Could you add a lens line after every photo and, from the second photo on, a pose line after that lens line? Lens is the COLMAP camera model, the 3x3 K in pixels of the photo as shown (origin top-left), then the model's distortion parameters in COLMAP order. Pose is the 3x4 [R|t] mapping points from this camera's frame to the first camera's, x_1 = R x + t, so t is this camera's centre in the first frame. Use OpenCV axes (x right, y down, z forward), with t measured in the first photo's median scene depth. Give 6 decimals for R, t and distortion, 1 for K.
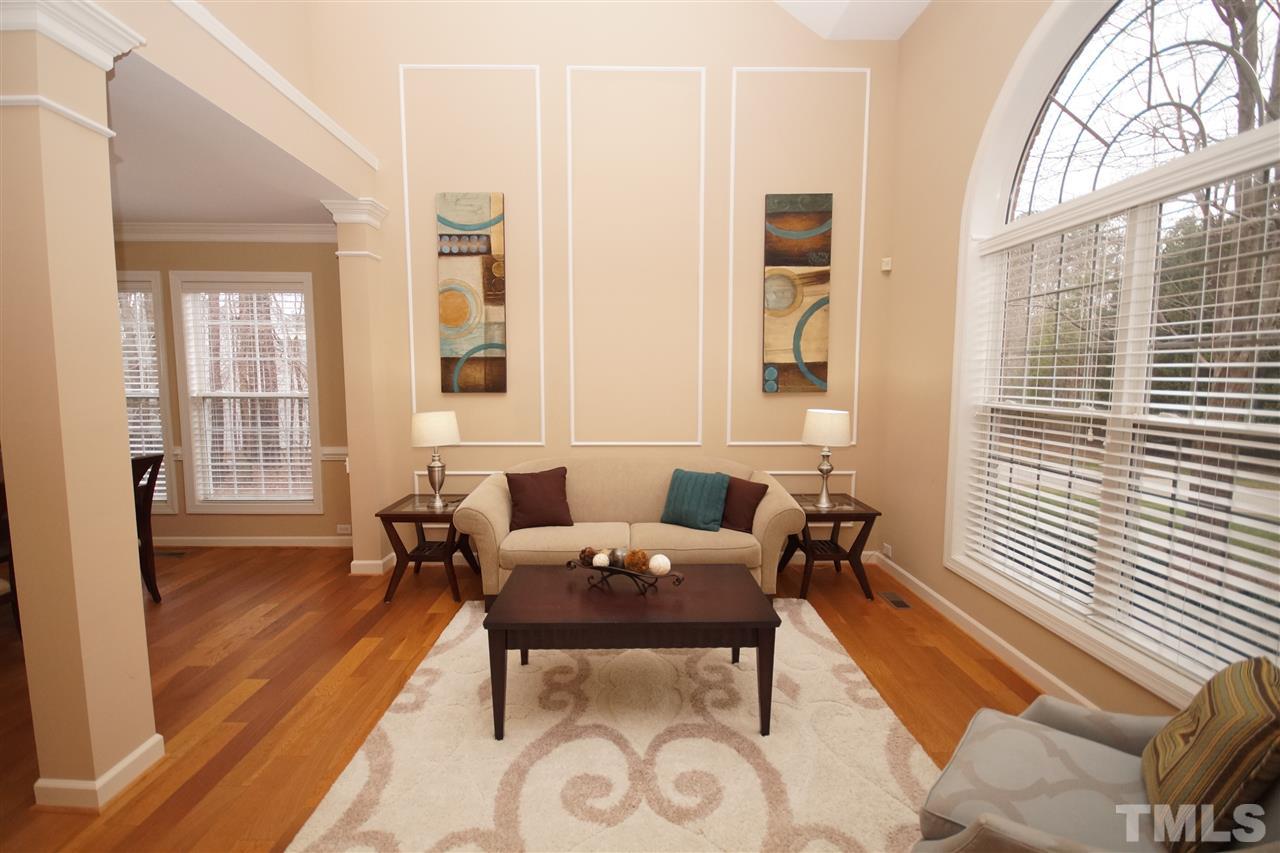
lens RADIAL K [[585.0, 0, 639.7], [0, 585.0, 429.0], [0, 0, 1]] dist [-0.001326, -0.007844]
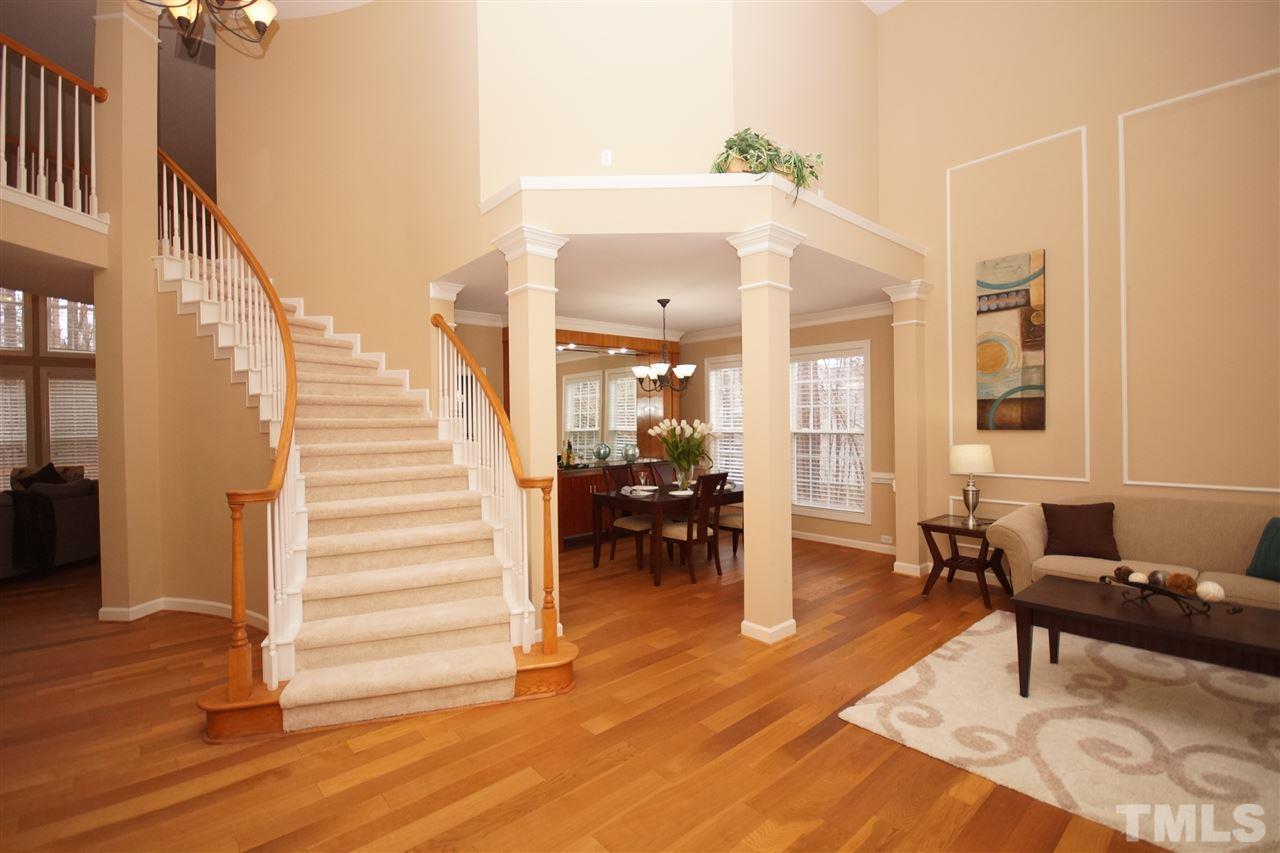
lens RADIAL K [[585.0, 0, 603.3], [0, 585.0, 427.8], [0, 0, 1]] dist [-0.001326, -0.007844]
pose [[0.631611, -0.002263, -0.775282, 0.101991], [-0.057597, 0.997095, -0.049834, 0.038574], [0.773143, 0.076130, 0.629646, -0.340924]]
